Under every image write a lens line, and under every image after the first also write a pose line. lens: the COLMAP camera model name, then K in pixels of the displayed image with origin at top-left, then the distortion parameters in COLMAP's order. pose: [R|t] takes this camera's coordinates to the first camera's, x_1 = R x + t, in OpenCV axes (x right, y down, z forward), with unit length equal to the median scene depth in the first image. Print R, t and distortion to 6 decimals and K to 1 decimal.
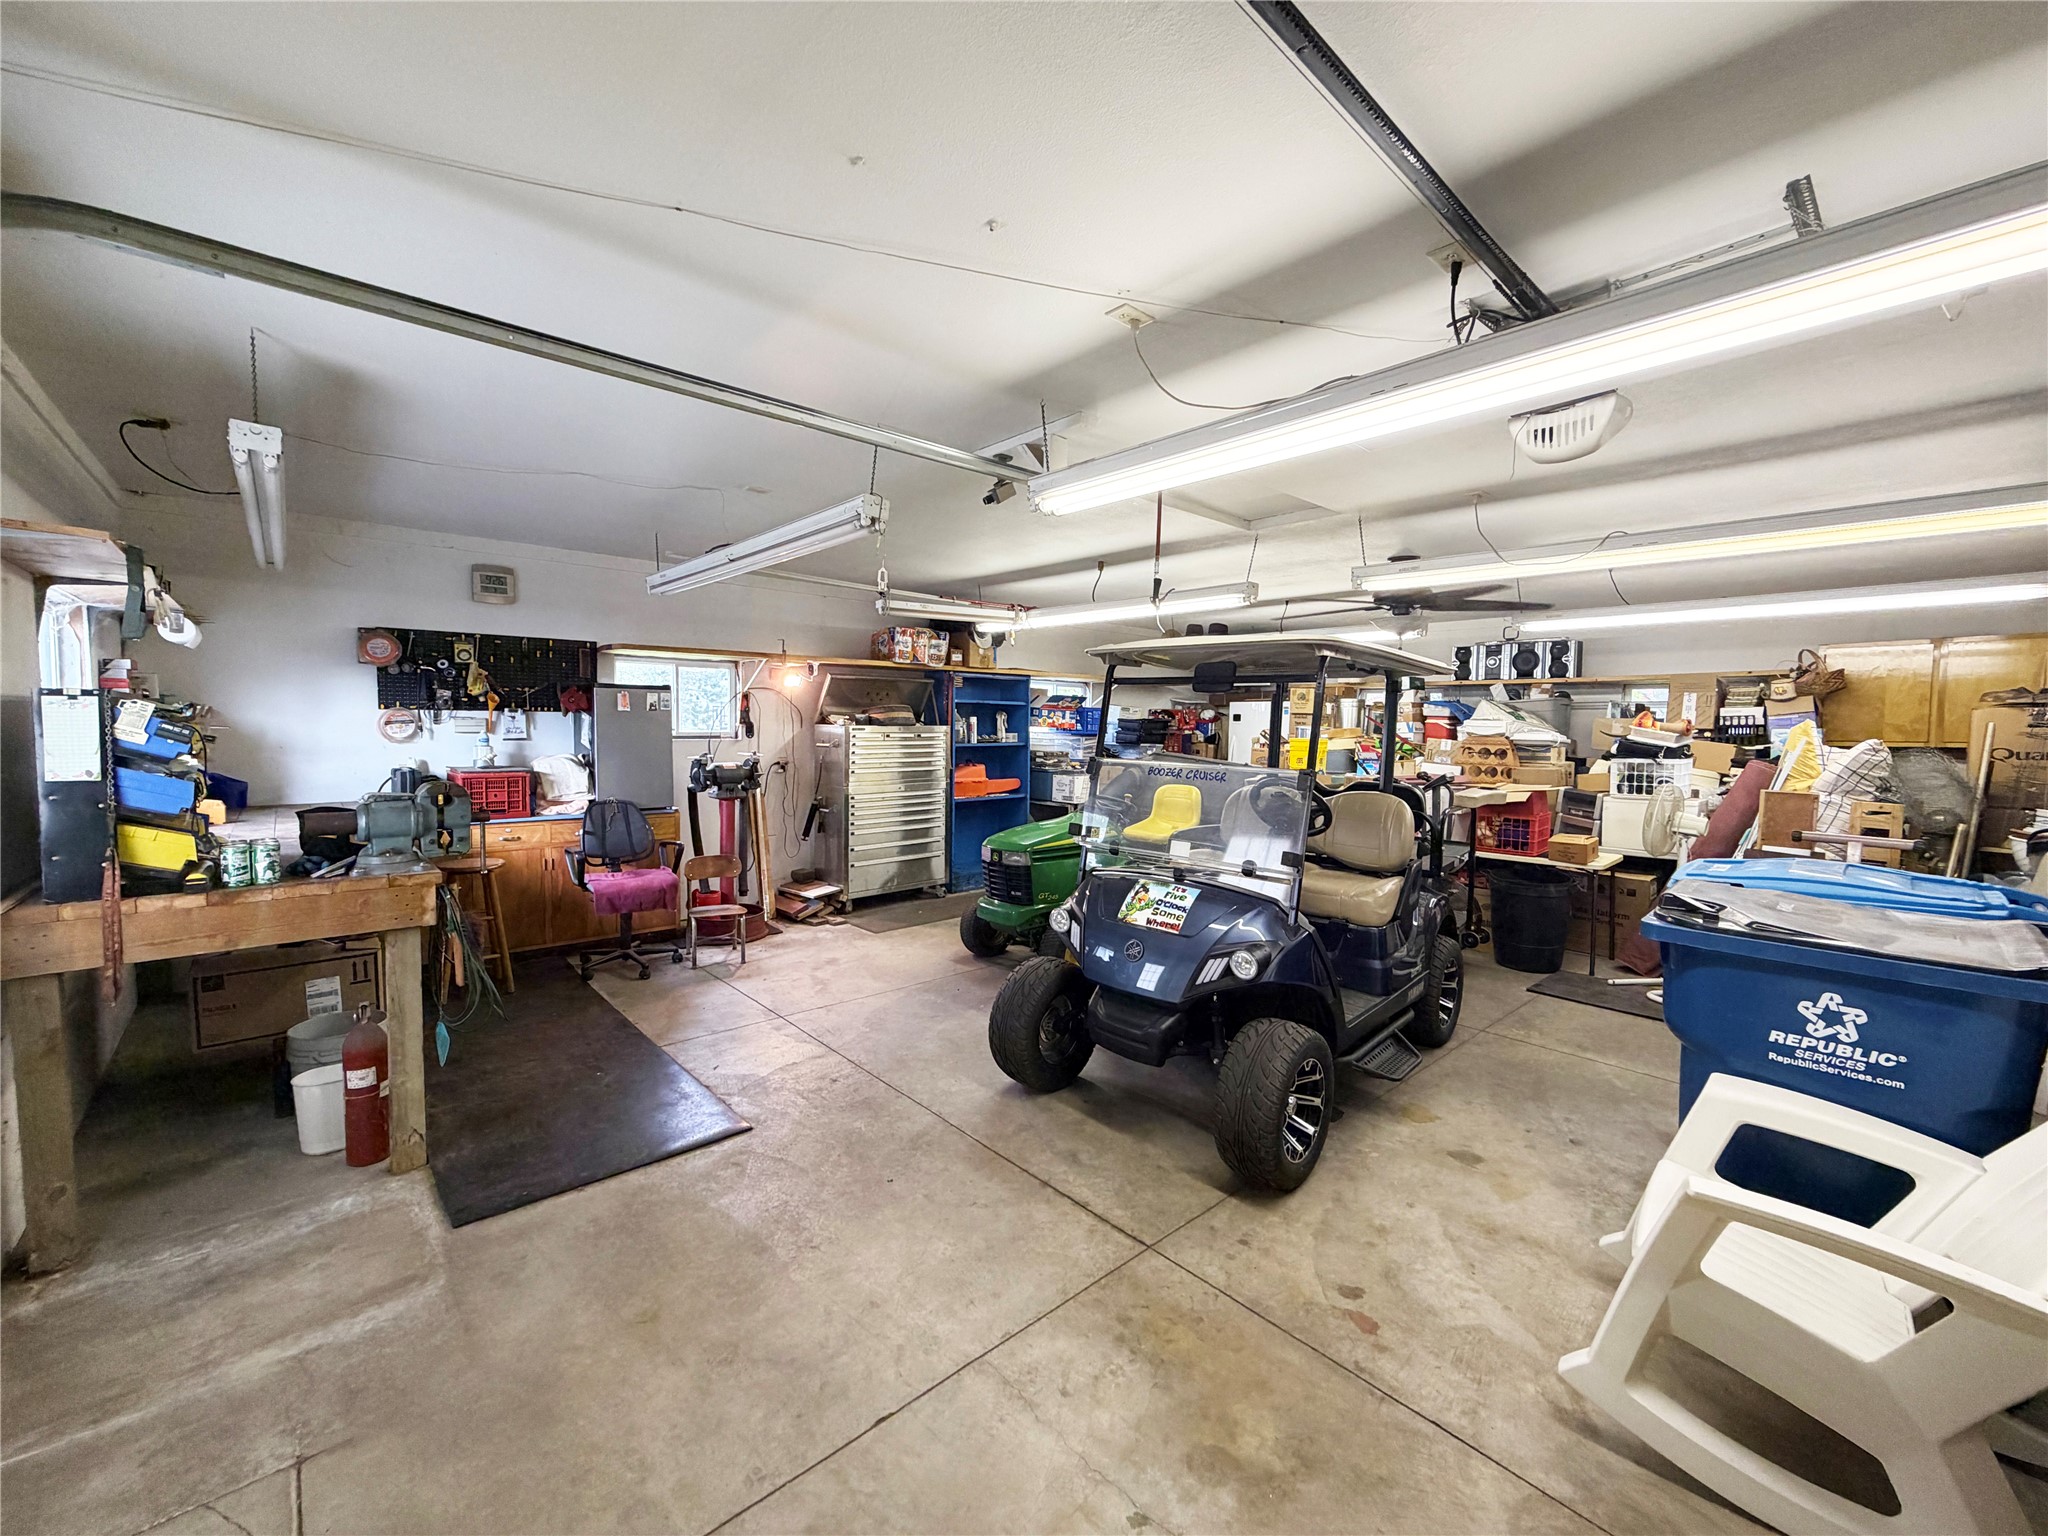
lens RADIAL K [[818.9, 0, 1027.6], [0, 818.9, 764.8], [0, 0, 1]] dist [0.001901, 0.000078]
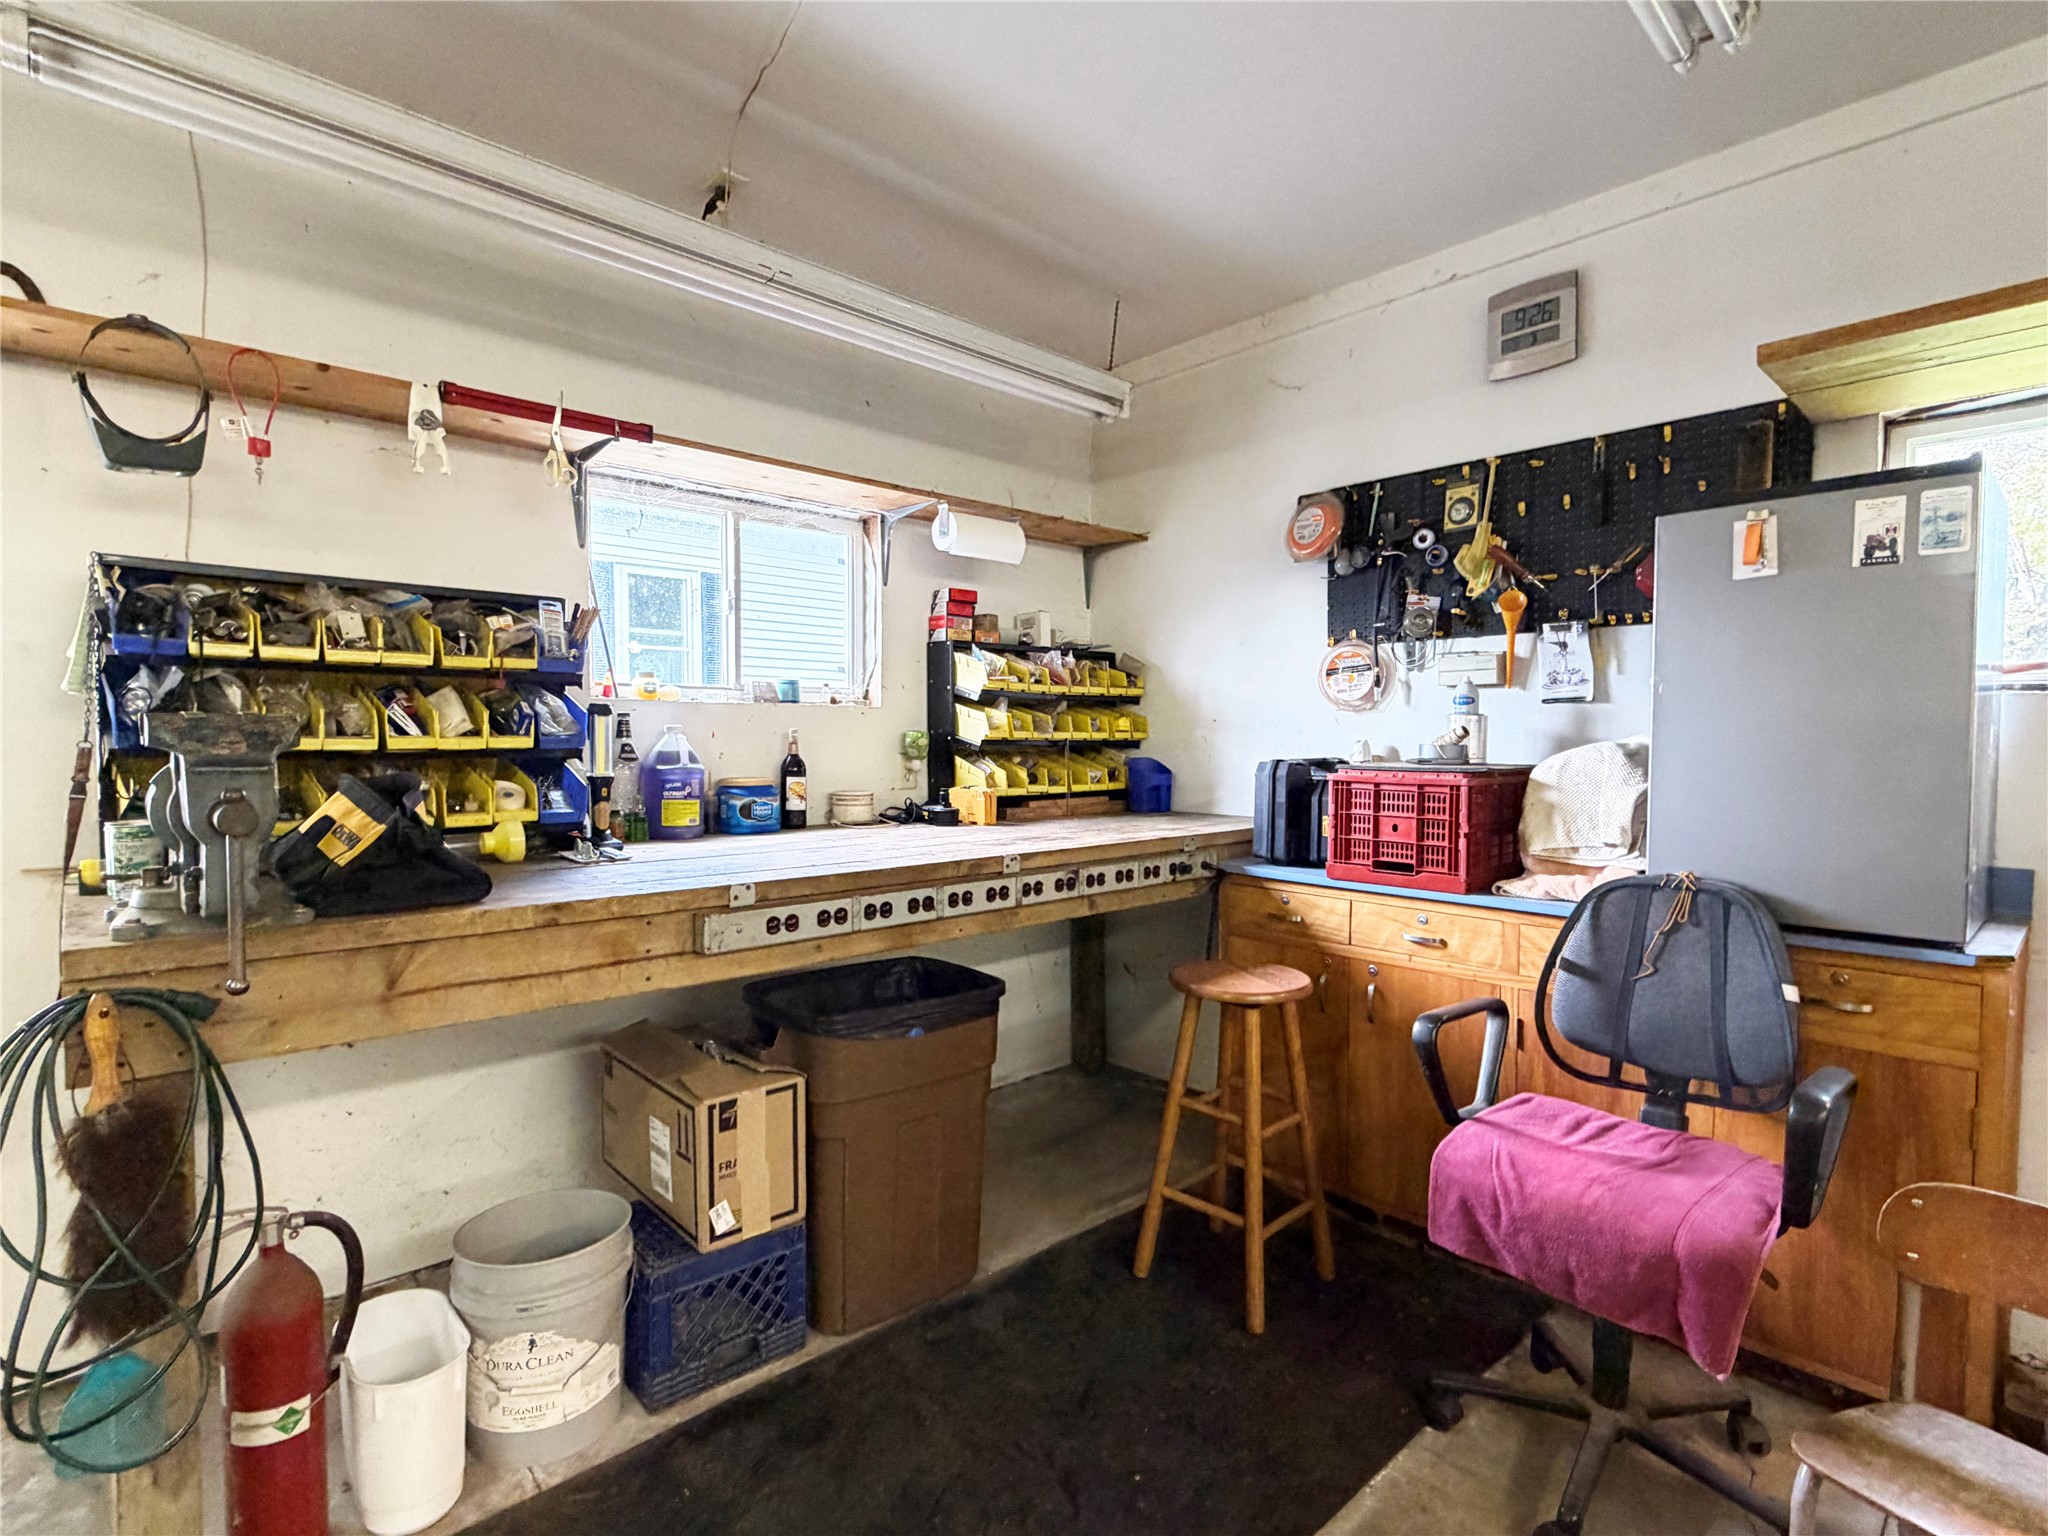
lens RADIAL K [[1000.9, 0, 1026.9], [0, 1000.9, 777.4], [0, 0, 1]] dist [0.000958, -0.000937]
pose [[-0.019075, 0.025558, -0.999491, -0.136296], [-0.056656, 0.998039, 0.026603, 0.008853], [0.998212, 0.057134, -0.017590, 0.780472]]
